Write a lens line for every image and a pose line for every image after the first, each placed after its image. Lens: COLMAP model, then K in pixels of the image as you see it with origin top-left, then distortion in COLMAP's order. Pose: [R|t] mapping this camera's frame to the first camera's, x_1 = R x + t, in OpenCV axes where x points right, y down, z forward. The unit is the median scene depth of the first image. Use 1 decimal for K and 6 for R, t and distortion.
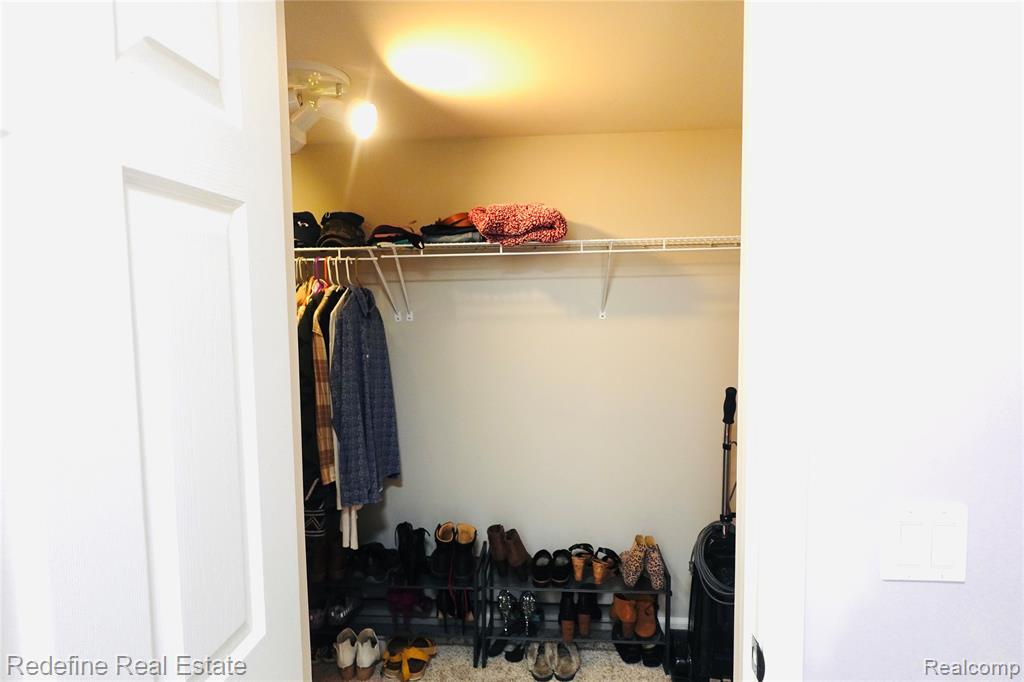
lens RADIAL K [[577.4, 0, 512.0], [0, 577.4, 341.0], [0, 0, 1]] dist [-0.001967, 0.001493]
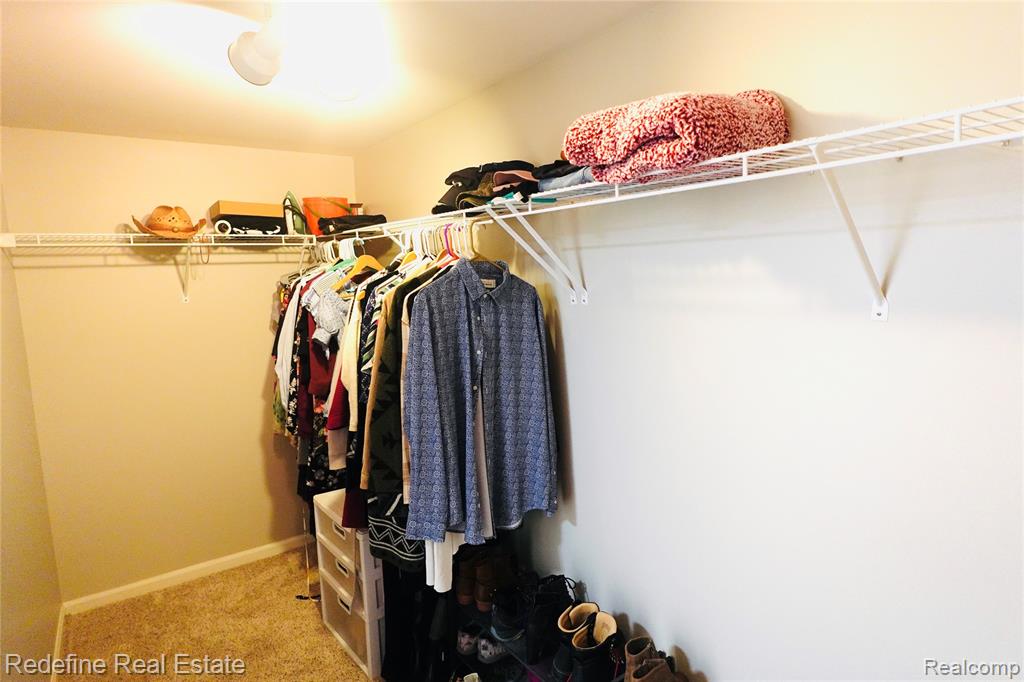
lens RADIAL K [[577.4, 0, 512.0], [0, 577.4, 341.0], [0, 0, 1]] dist [-0.001967, 0.001493]
pose [[0.657154, 0.090640, -0.748286, 0.346625], [-0.035132, 0.995348, 0.089712, -0.058660], [0.752937, -0.032666, 0.657282, 0.538789]]
